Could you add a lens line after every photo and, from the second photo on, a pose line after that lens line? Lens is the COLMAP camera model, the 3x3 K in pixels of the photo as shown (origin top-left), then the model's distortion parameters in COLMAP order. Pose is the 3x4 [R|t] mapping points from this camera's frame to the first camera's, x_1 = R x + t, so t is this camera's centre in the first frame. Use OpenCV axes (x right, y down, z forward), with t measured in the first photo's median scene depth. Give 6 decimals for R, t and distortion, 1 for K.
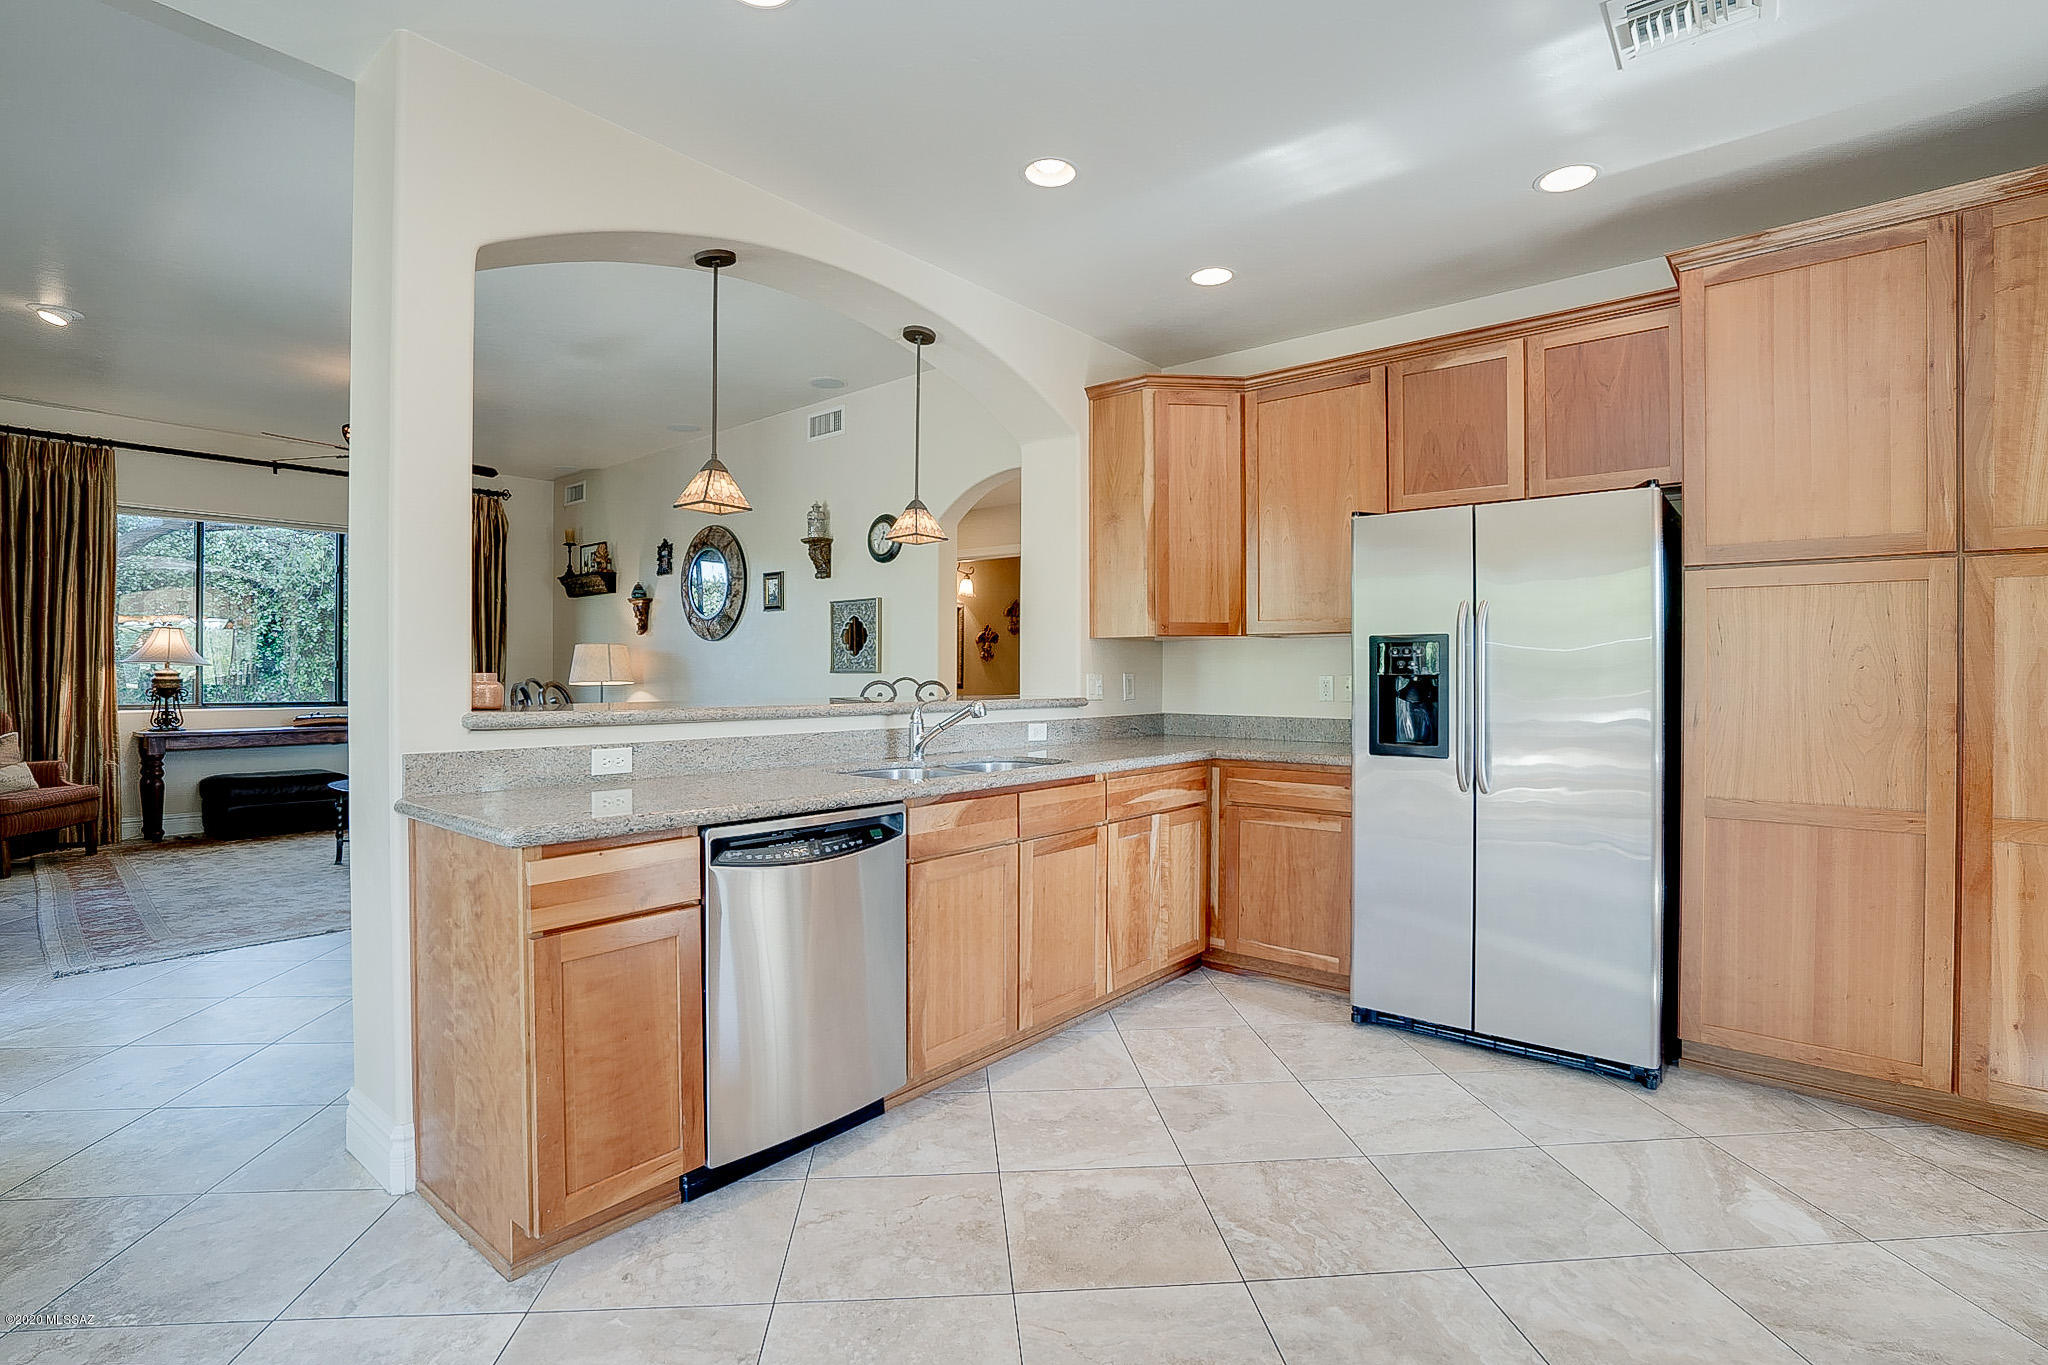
lens RADIAL K [[955.4, 0, 1018.7], [0, 955.4, 675.2], [0, 0, 1]] dist [-0.050526, 0.014909]
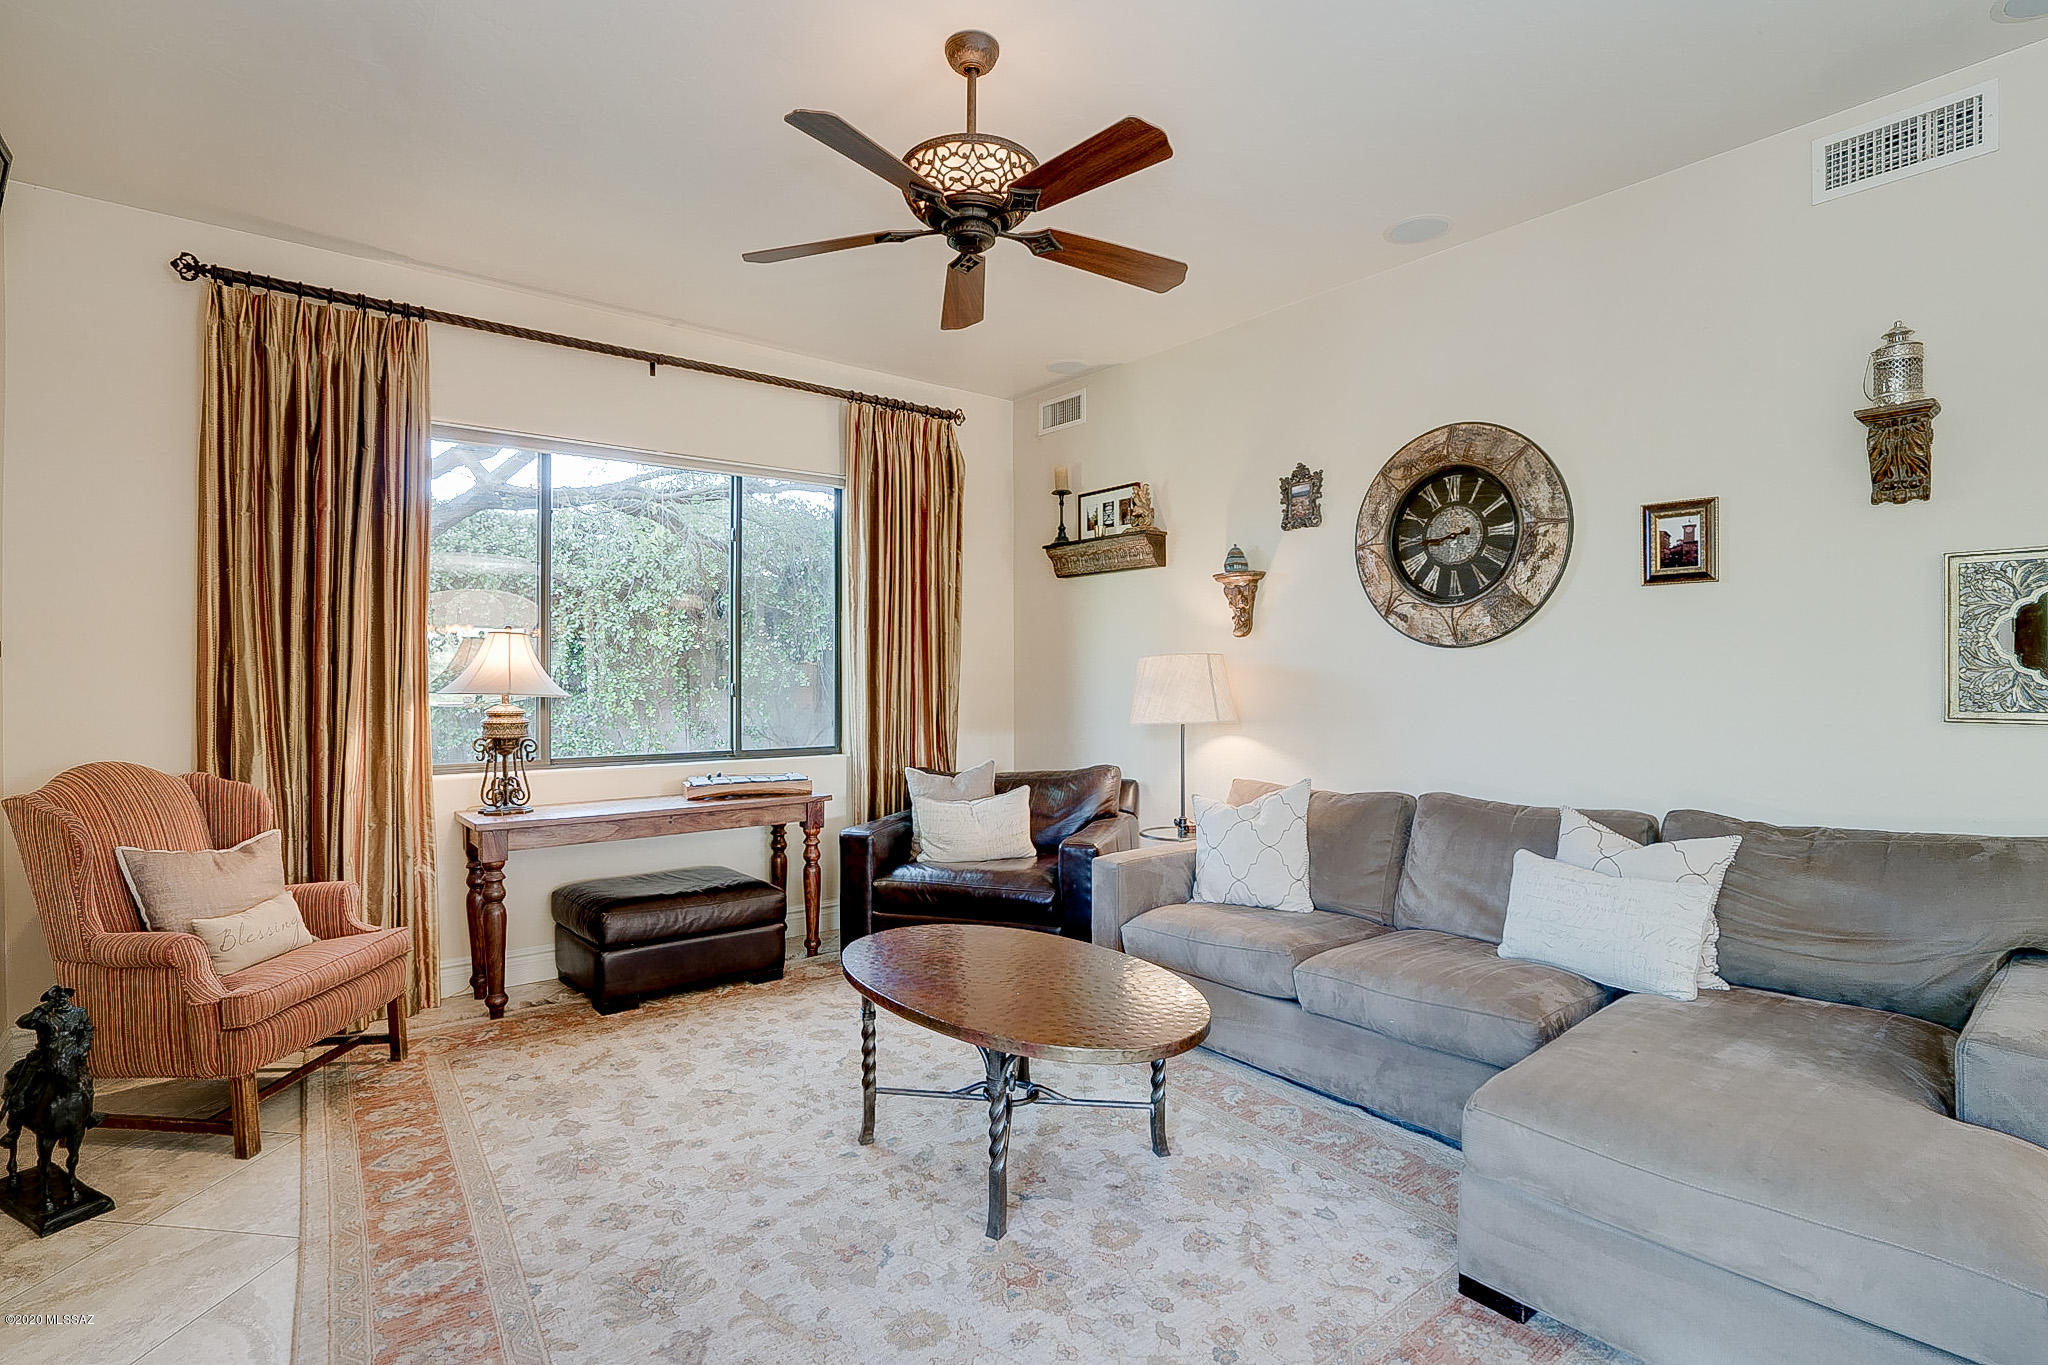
lens RADIAL K [[968.2, 0, 1009.2], [0, 968.2, 681.7], [0, 0, 1]] dist [-0.076651, 0.032407]
pose [[0.979381, -0.002688, -0.202003, -0.497744], [0.003427, 0.999989, 0.003306, -0.022200], [0.201992, -0.003930, 0.979379, 0.488478]]
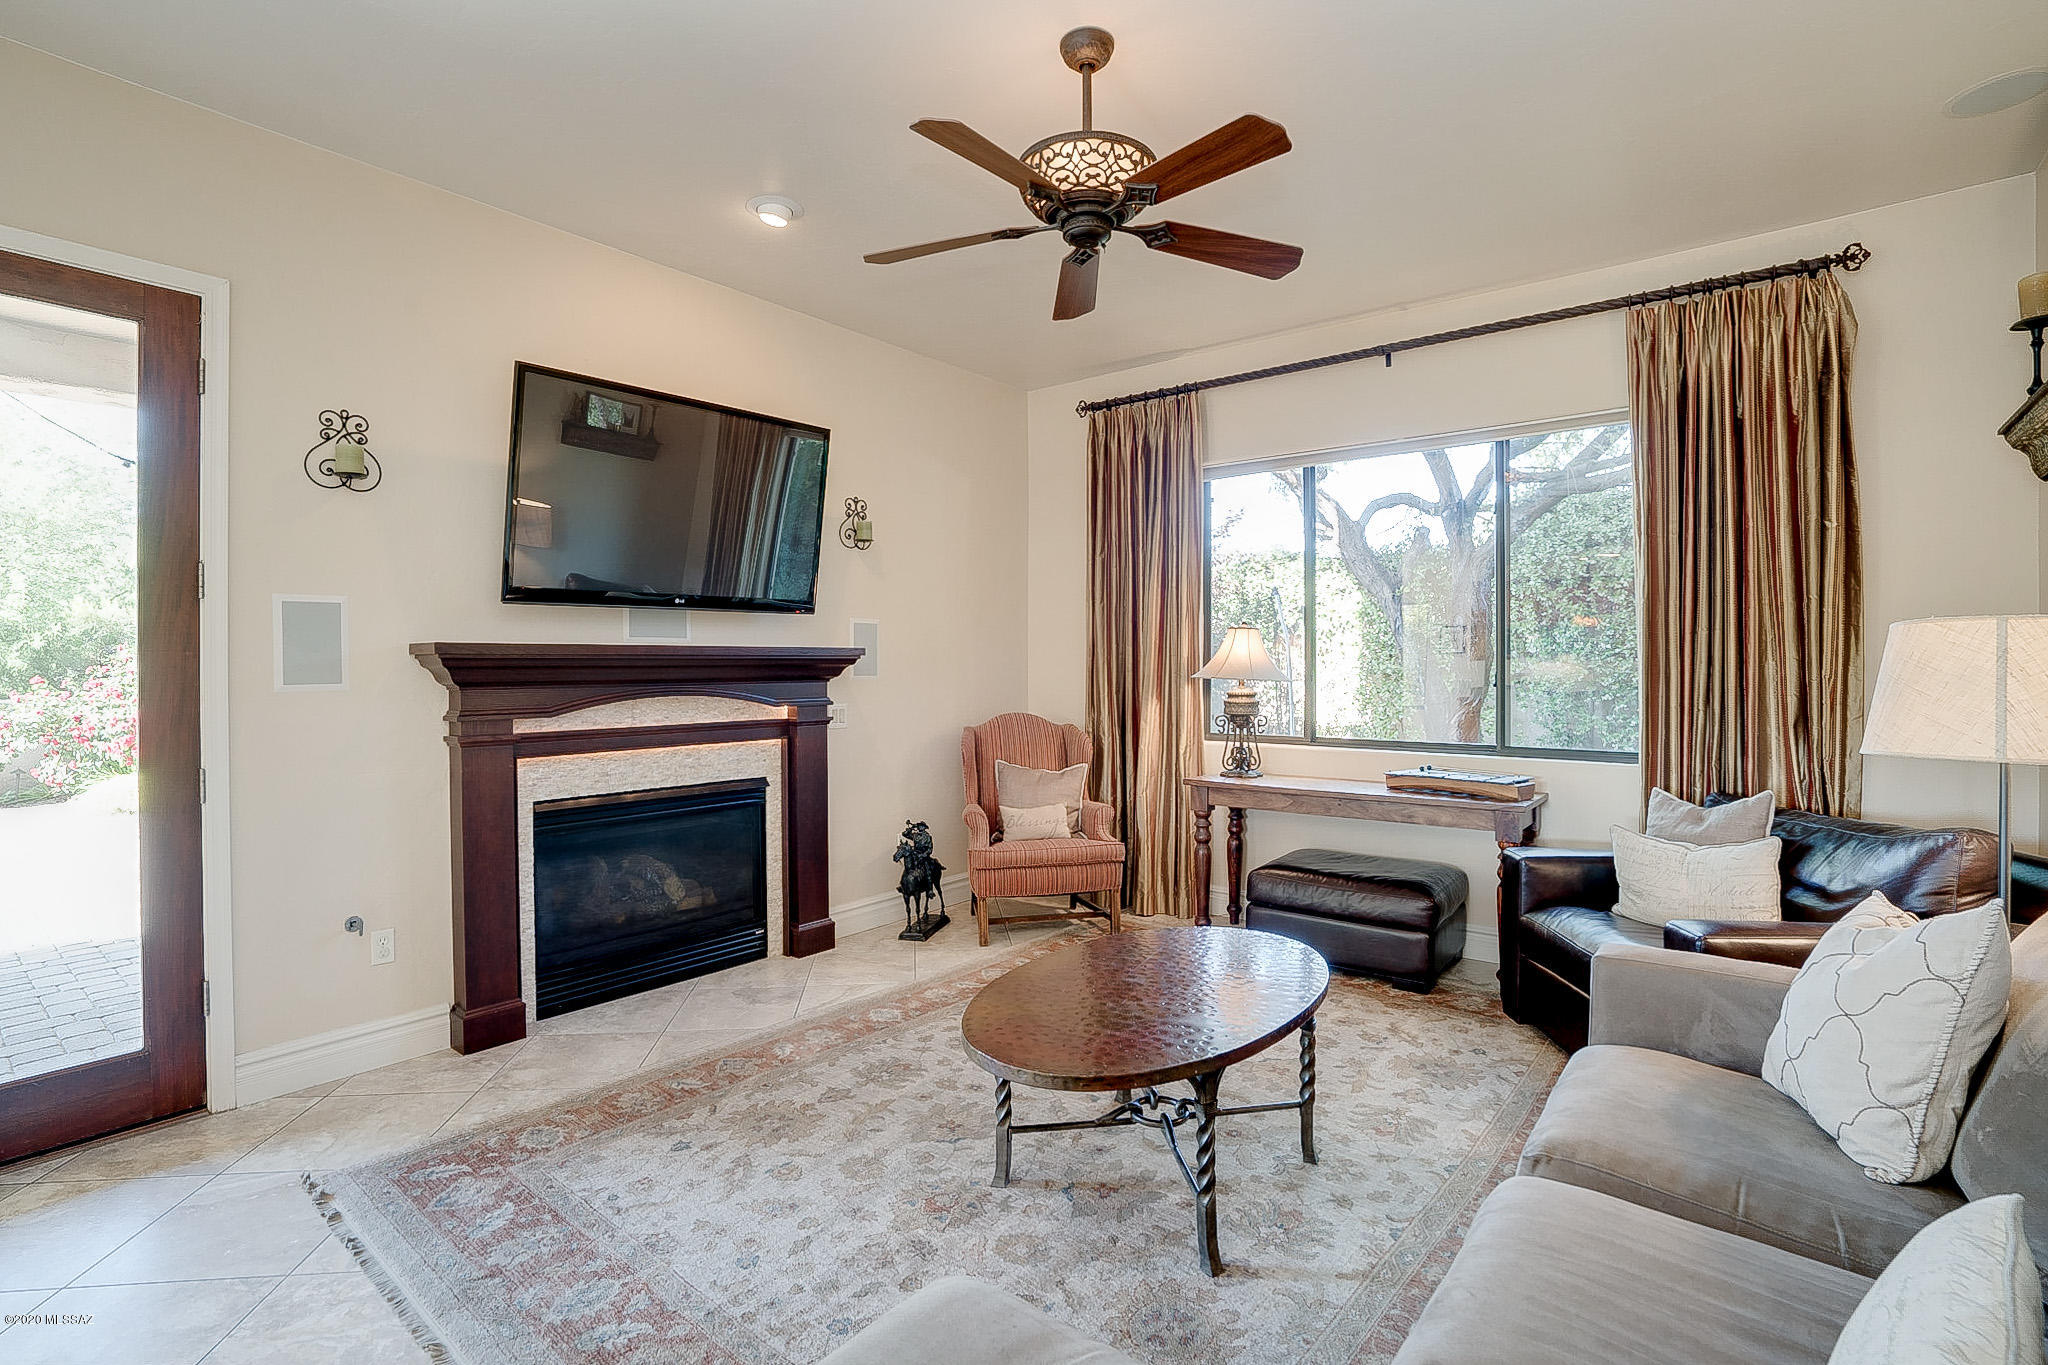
lens RADIAL K [[955.4, 0, 1018.7], [0, 955.4, 675.2], [0, 0, 1]] dist [-0.050526, 0.014909]
pose [[0.010316, 0.007471, -0.999919, -0.204542], [0.000437, 0.999972, 0.007476, -0.021714], [0.999947, -0.000514, 0.010312, 0.828203]]
